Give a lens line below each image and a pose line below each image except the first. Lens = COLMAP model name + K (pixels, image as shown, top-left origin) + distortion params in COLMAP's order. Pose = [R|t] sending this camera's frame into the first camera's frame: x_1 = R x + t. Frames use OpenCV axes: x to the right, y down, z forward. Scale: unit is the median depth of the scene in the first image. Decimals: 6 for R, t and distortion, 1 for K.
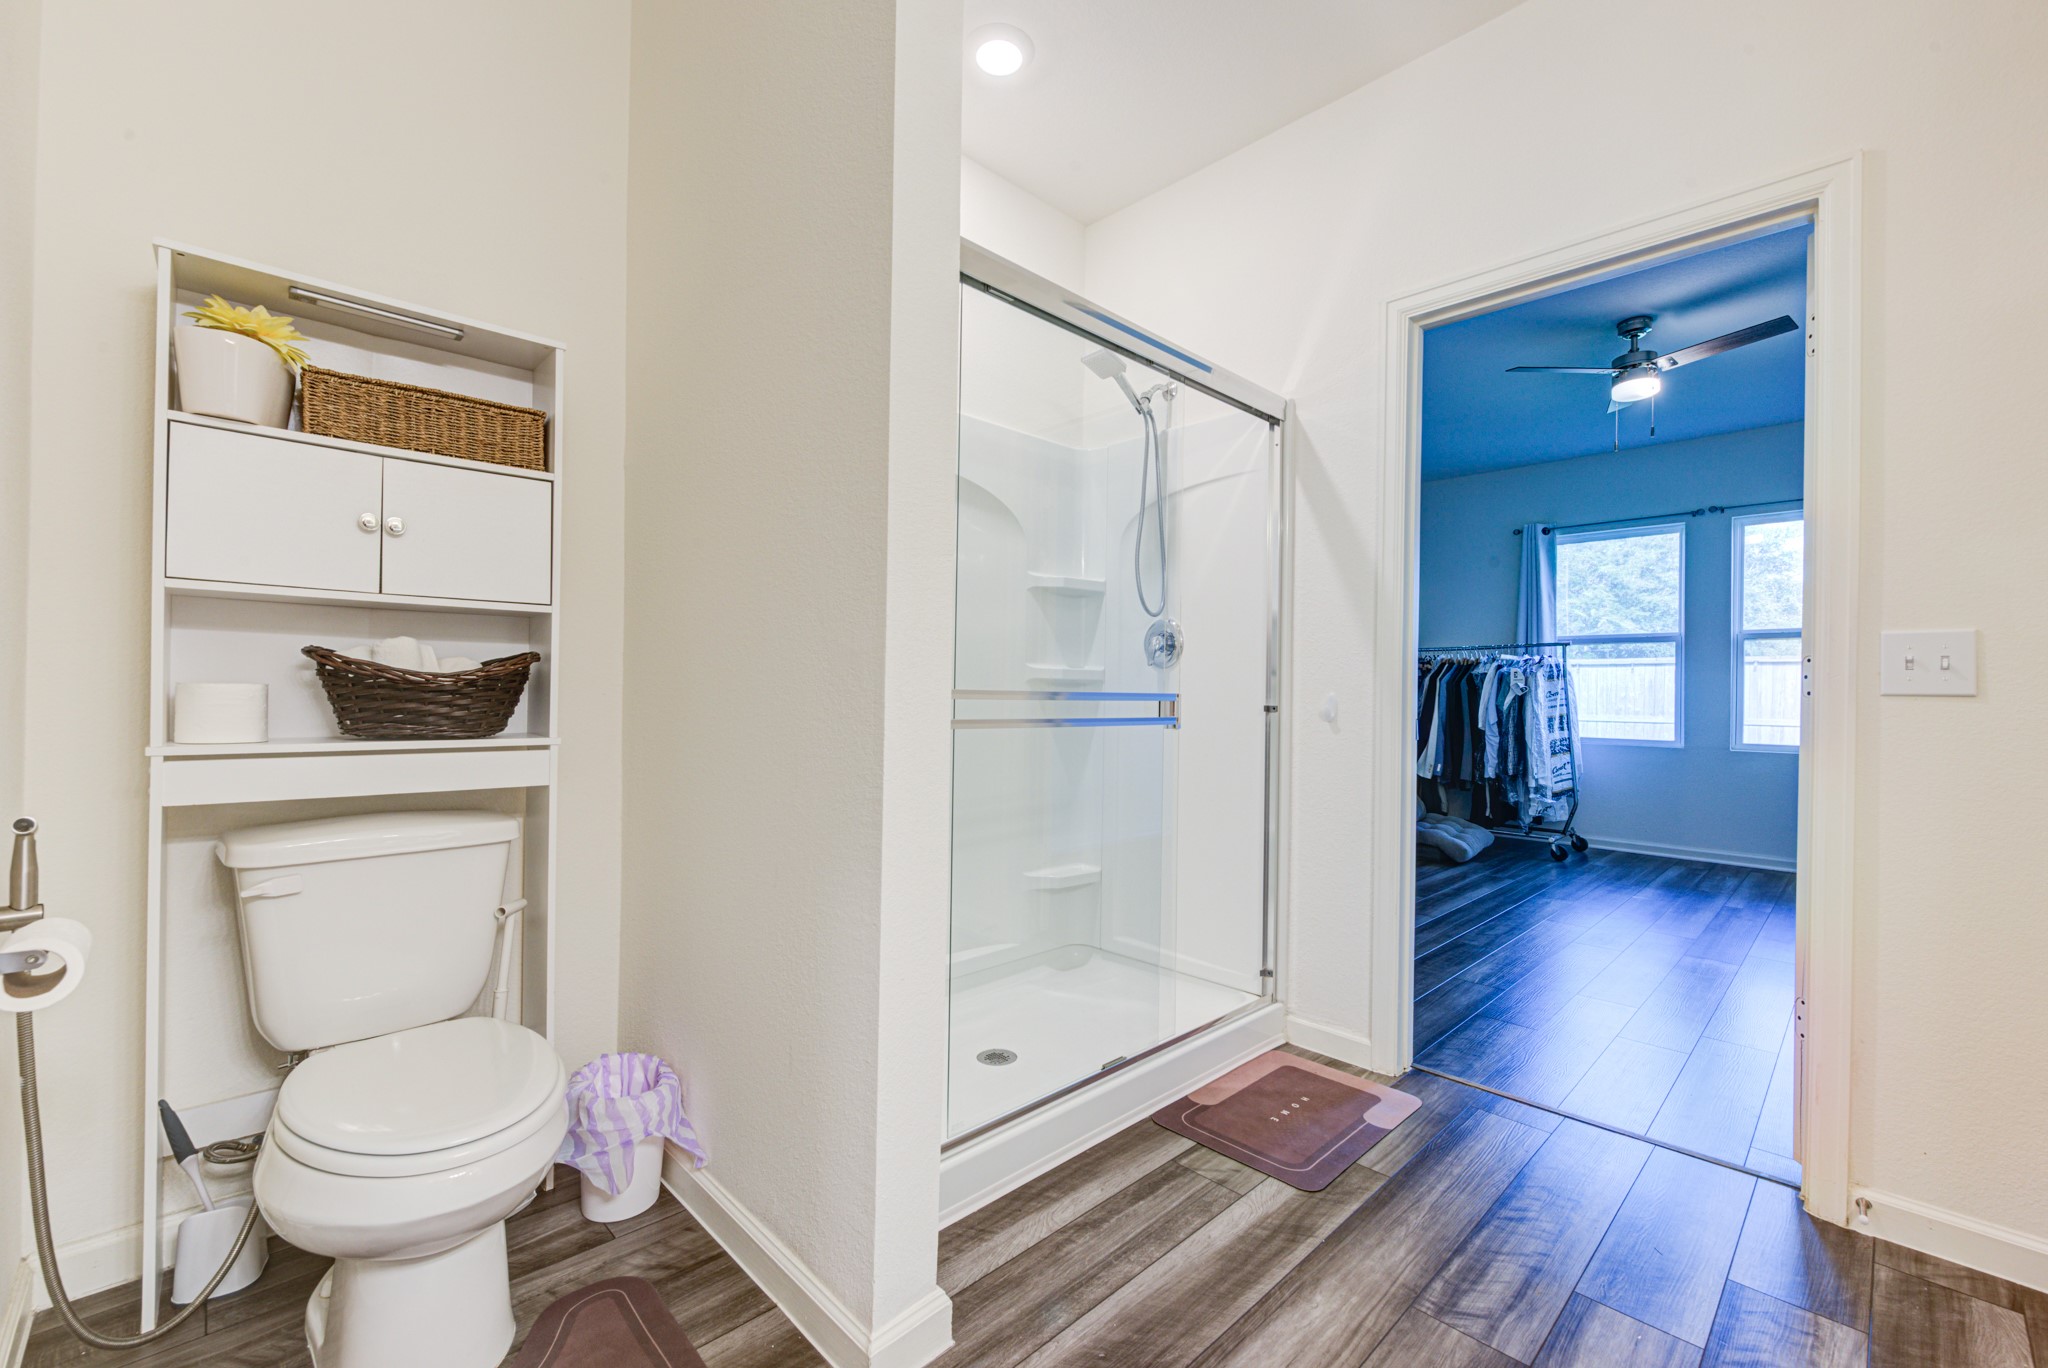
lens RADIAL K [[841.6, 0, 1021.8], [0, 841.6, 695.3], [0, 0, 1]] dist [0.001212, -0.001013]
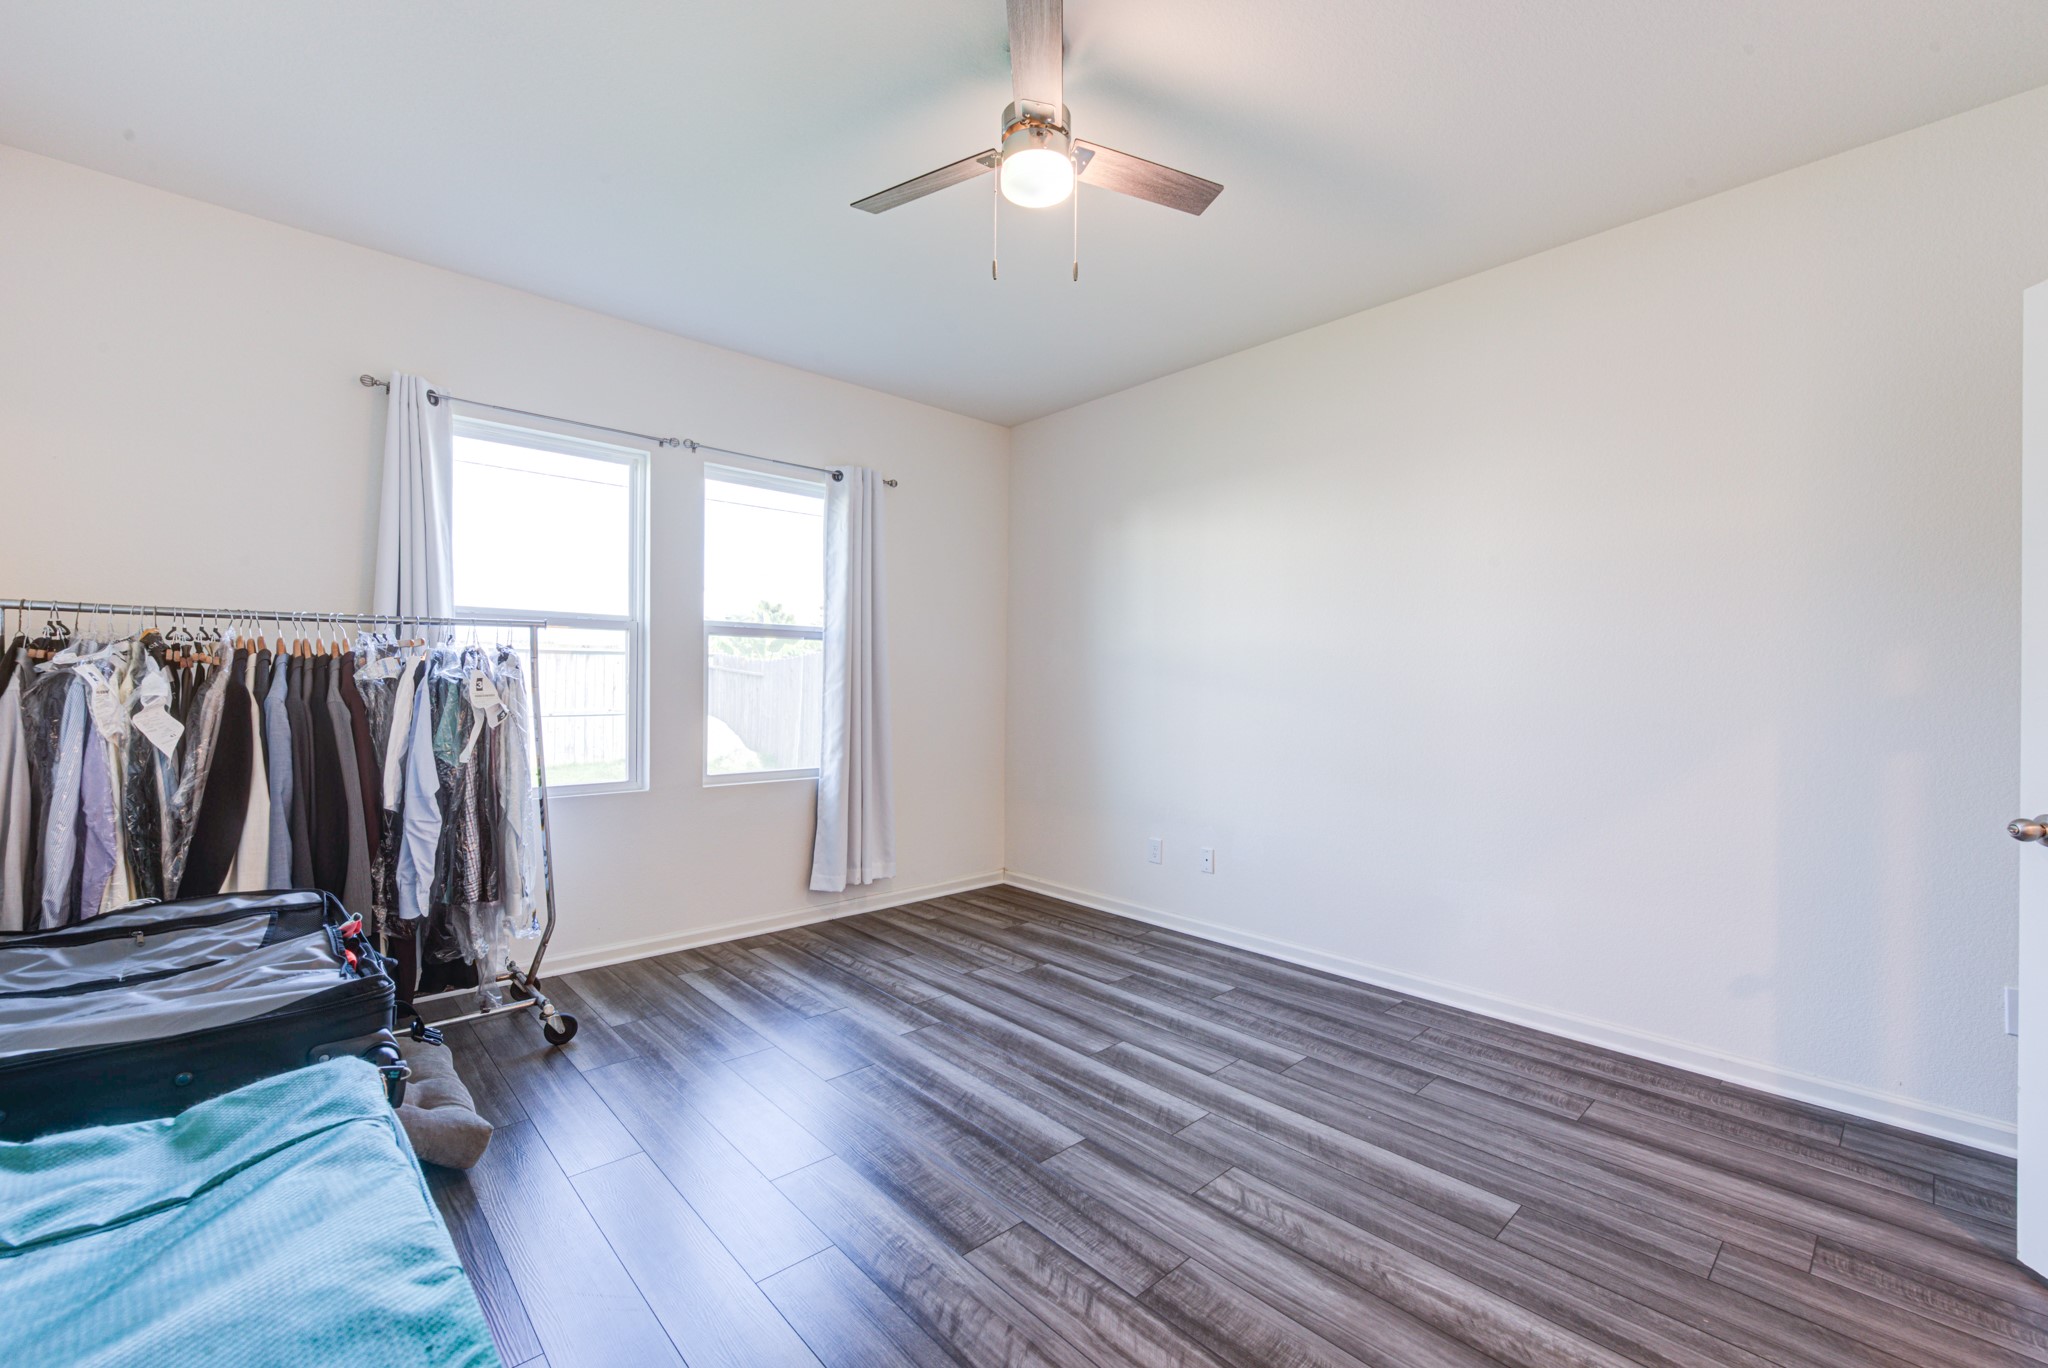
lens RADIAL K [[841.6, 0, 1021.8], [0, 841.6, 682.9], [0, 0, 1]] dist [0.001212, -0.001013]
pose [[0.032278, -0.017649, 0.999323, 0.123581], [-0.013834, 0.999740, 0.018103, -0.038046], [-0.999383, -0.014409, 0.032025, 0.667454]]
